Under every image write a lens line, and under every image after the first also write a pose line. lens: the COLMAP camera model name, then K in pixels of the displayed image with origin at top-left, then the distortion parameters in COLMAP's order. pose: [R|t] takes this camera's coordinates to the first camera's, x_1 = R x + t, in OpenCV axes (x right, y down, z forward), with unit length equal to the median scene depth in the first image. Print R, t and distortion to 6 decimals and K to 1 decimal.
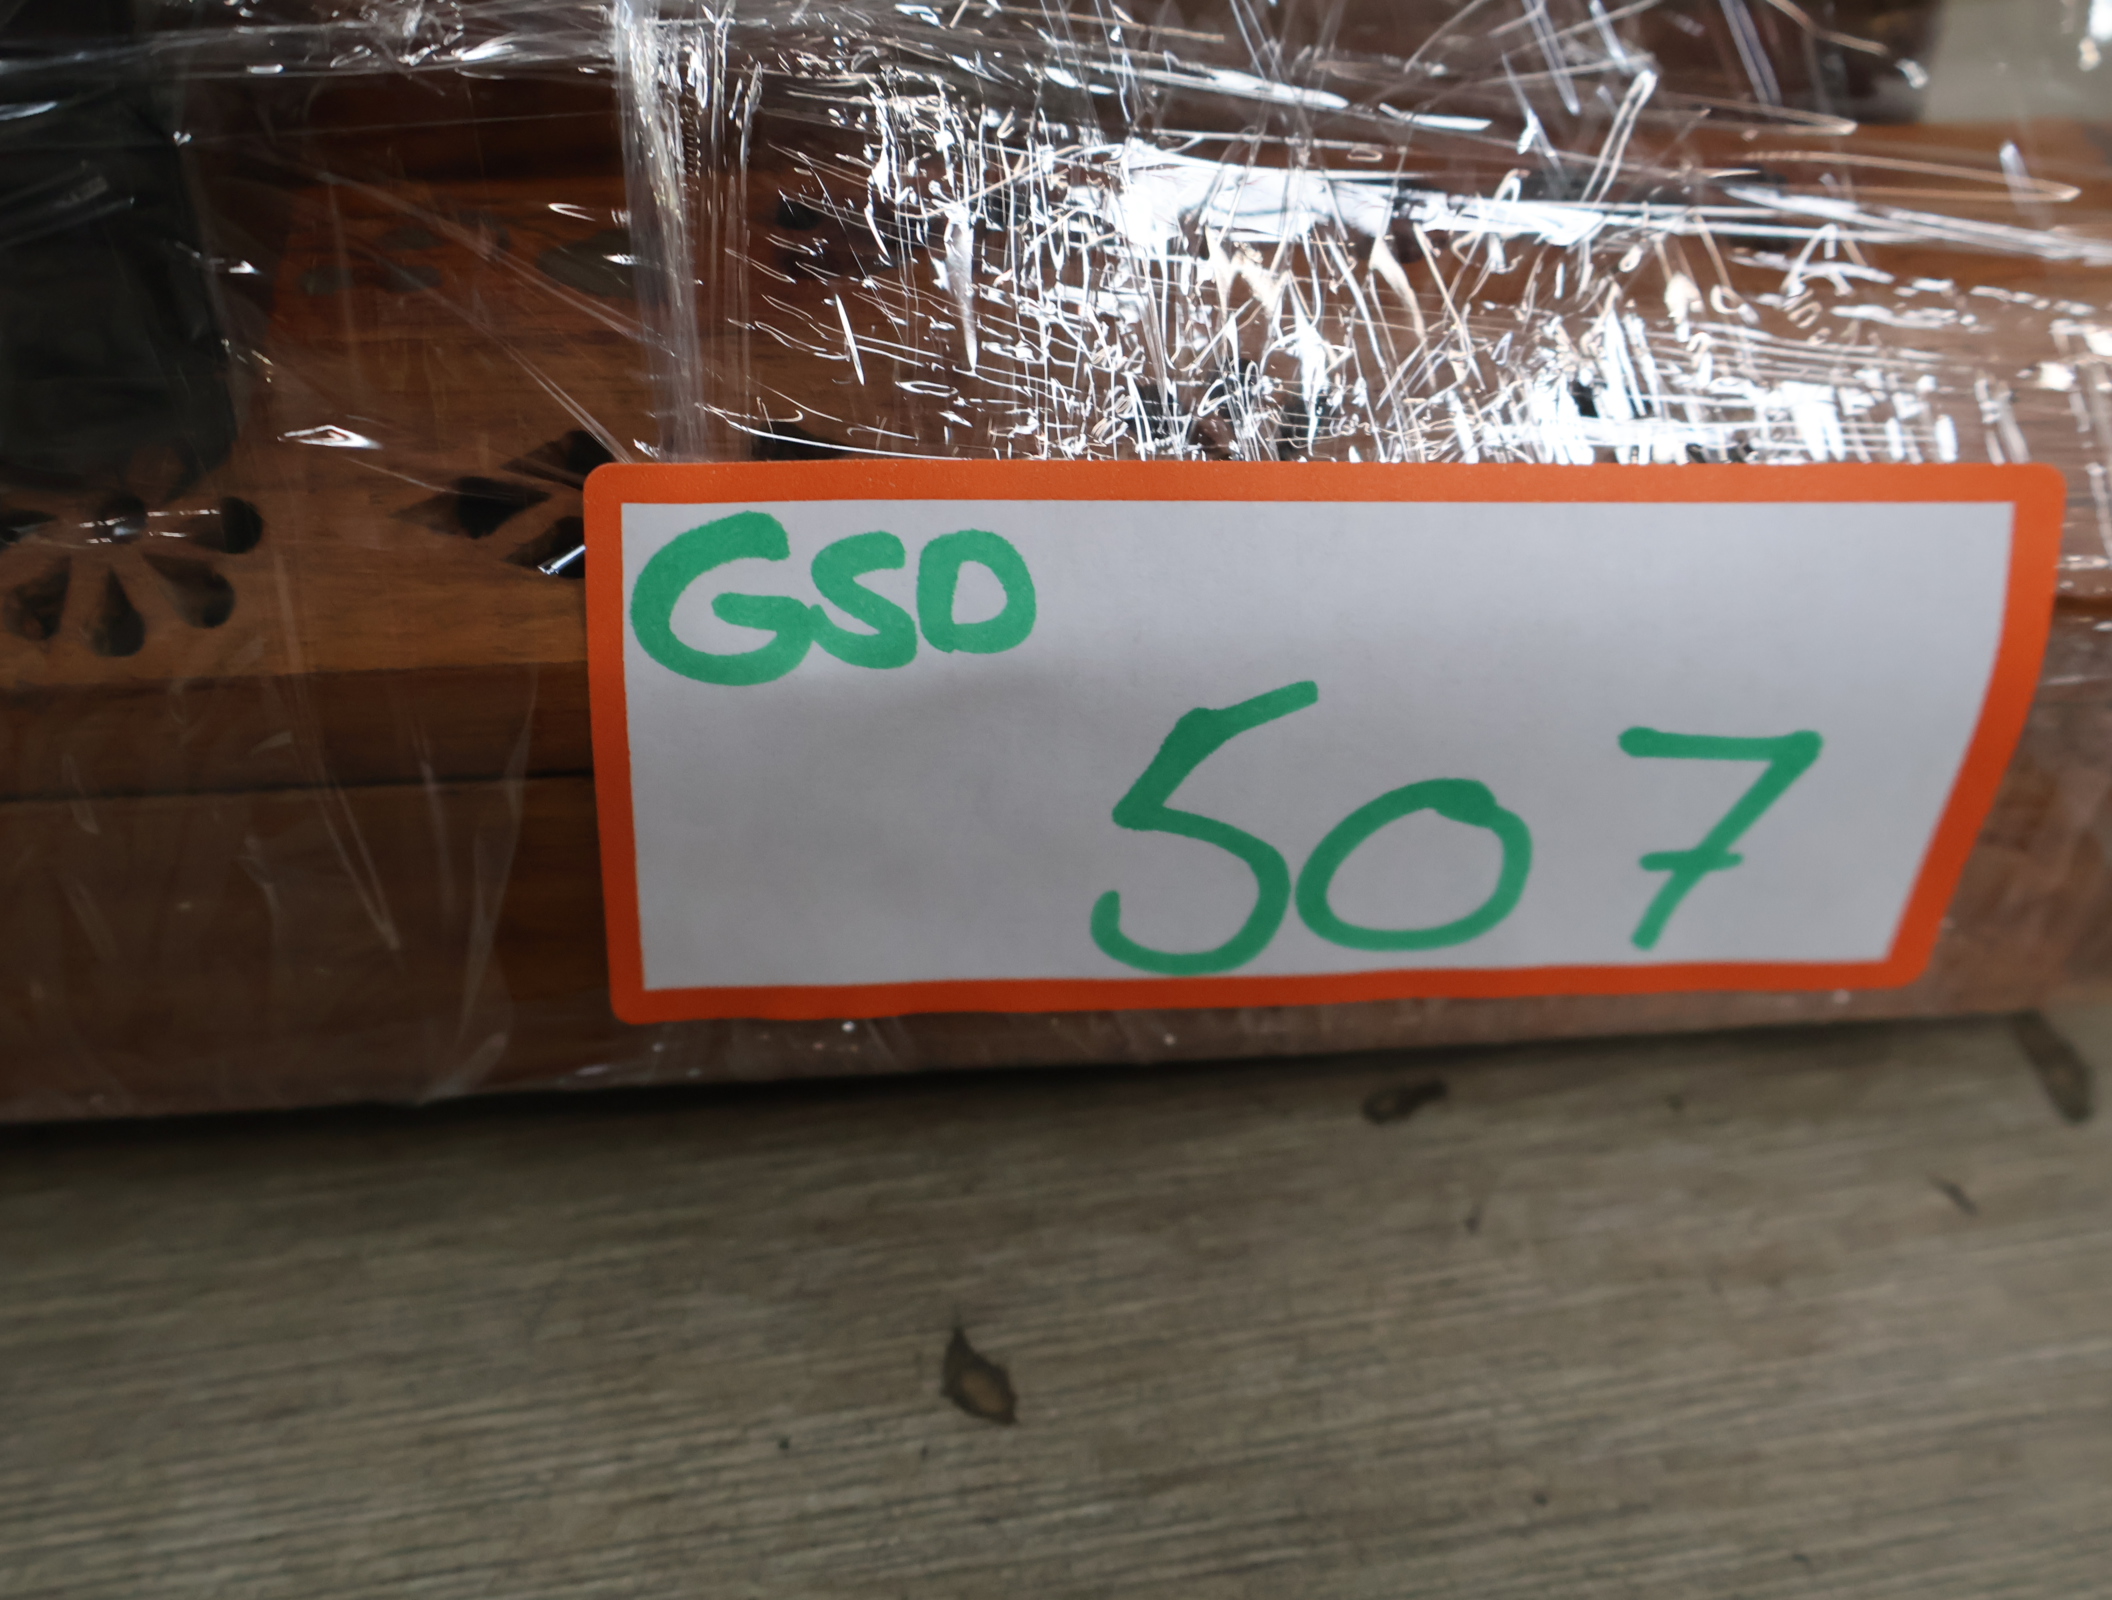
lens RADIAL K [[2863.0, 0, 1059.0], [0, 2863.0, 799.3], [0, 0, 1]] dist [0.002455, 0.000000]
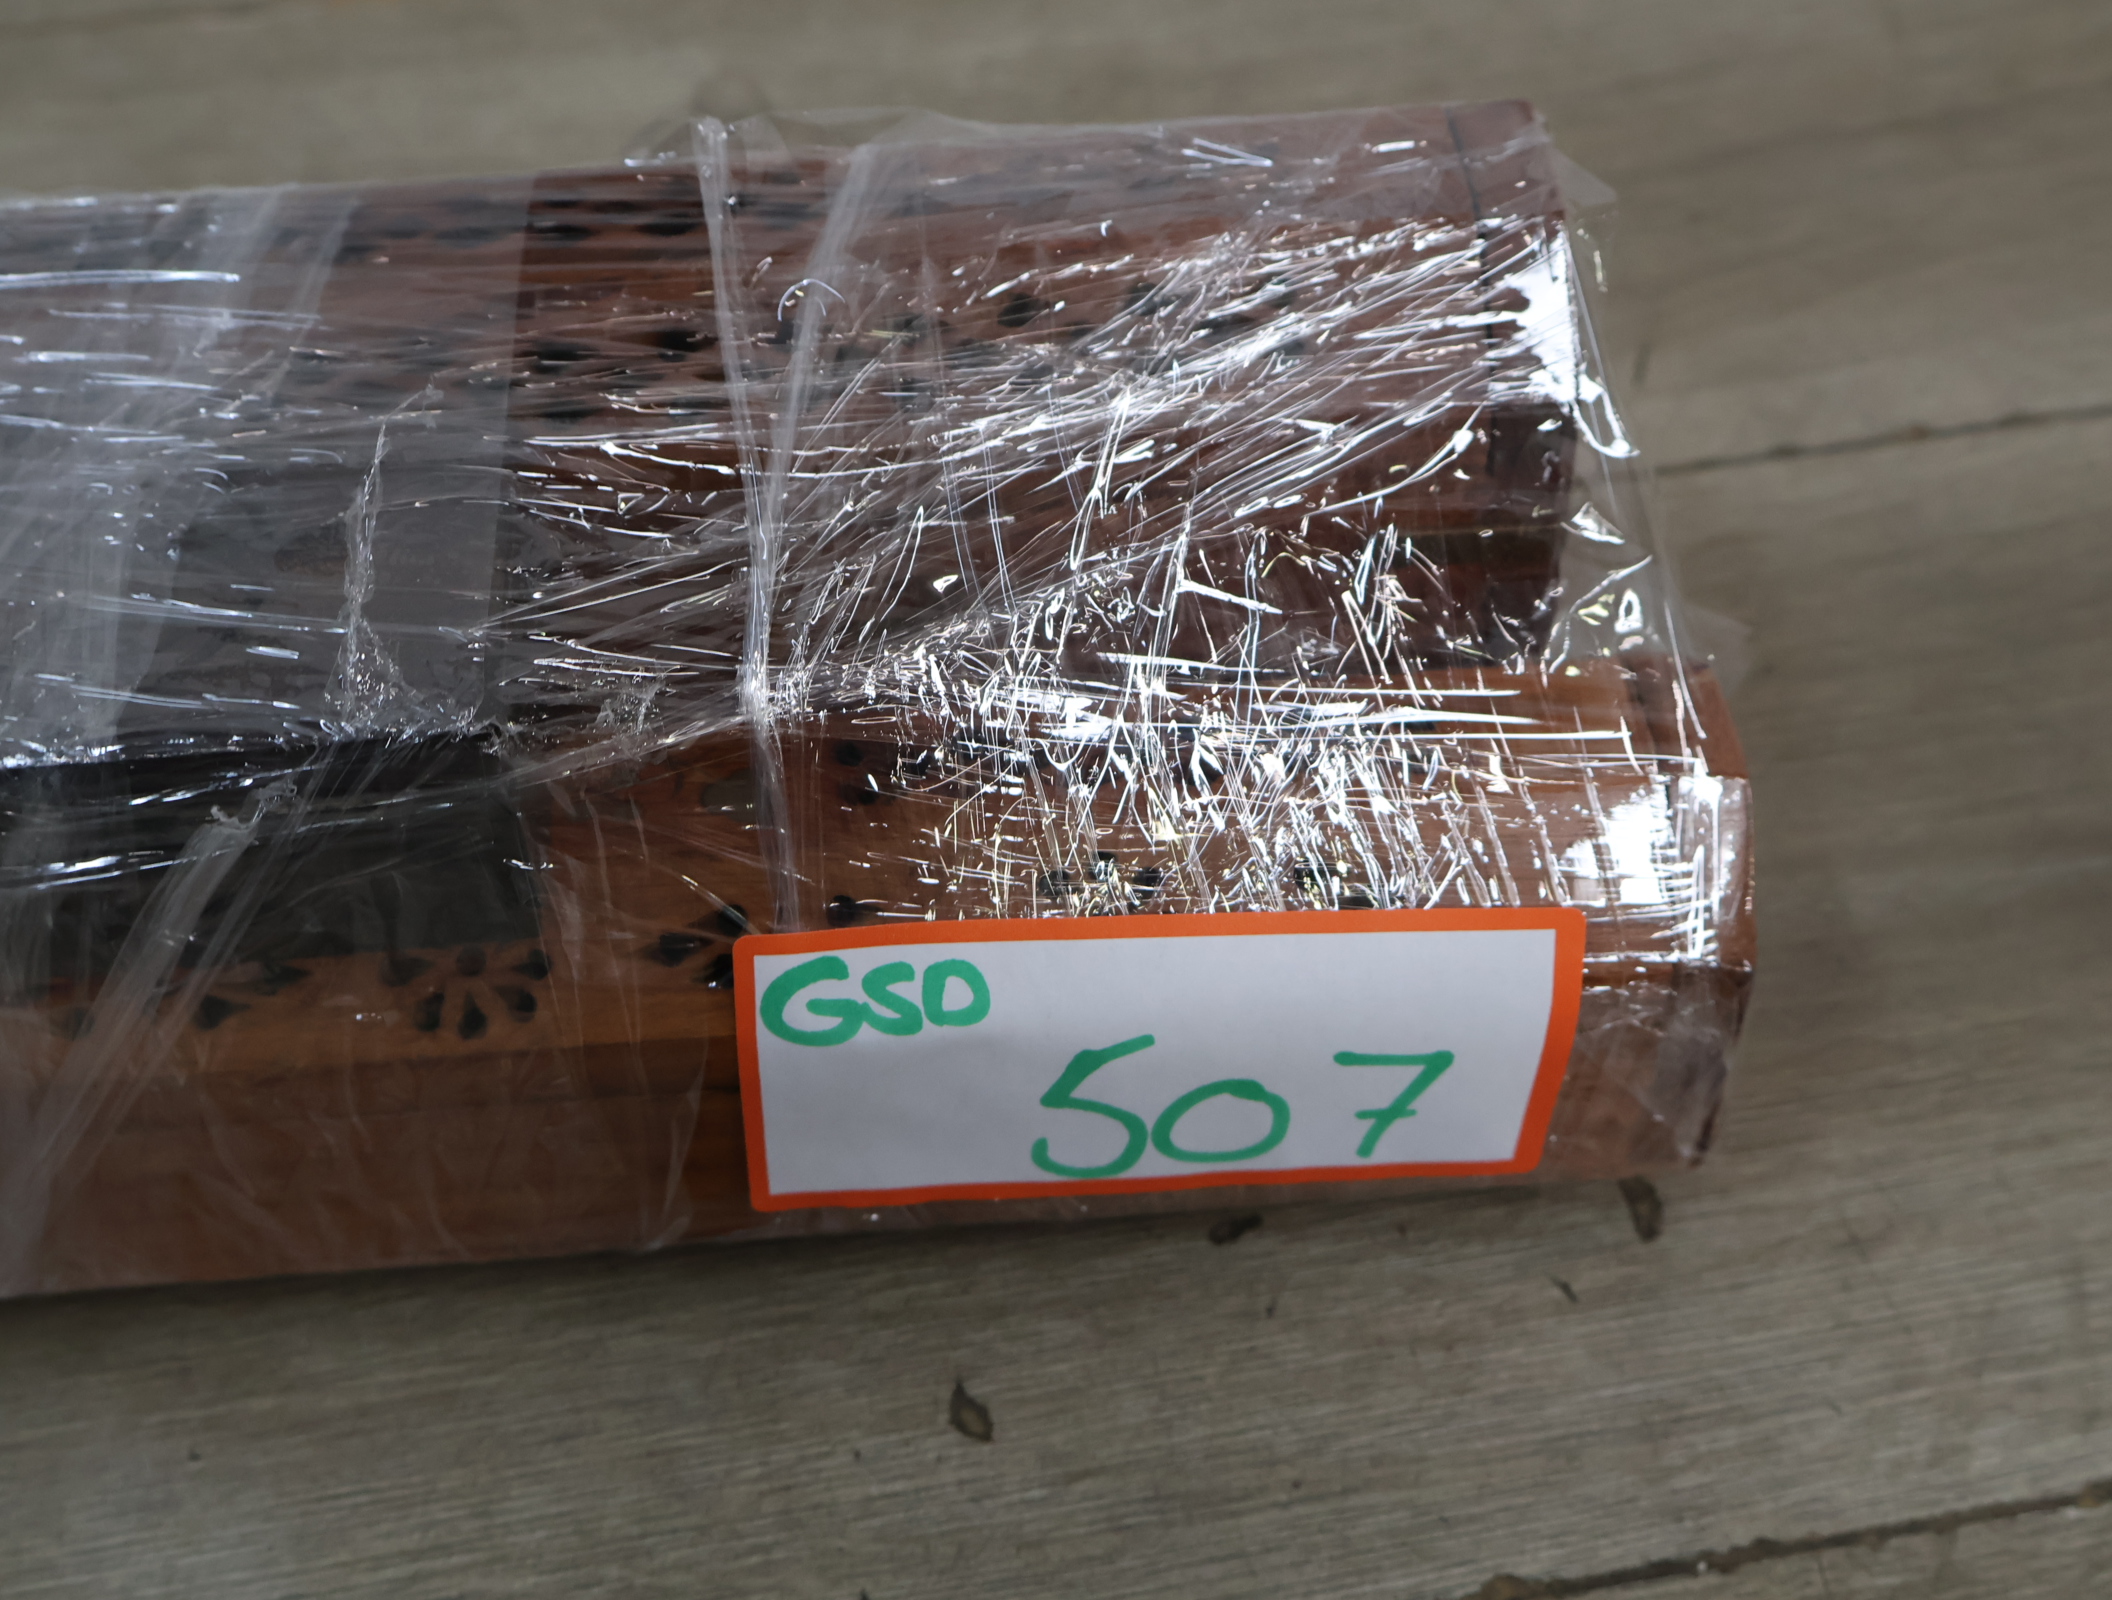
lens RADIAL K [[2863.0, 0, 1065.2], [0, 2863.0, 811.8], [0, 0, 1]] dist [0.002455, 0.000000]
pose [[0.999613, -0.011673, -0.025233, 0.076307], [0.013835, 0.996090, 0.087259, -0.305942], [0.024116, -0.087574, 0.995866, -0.670832]]
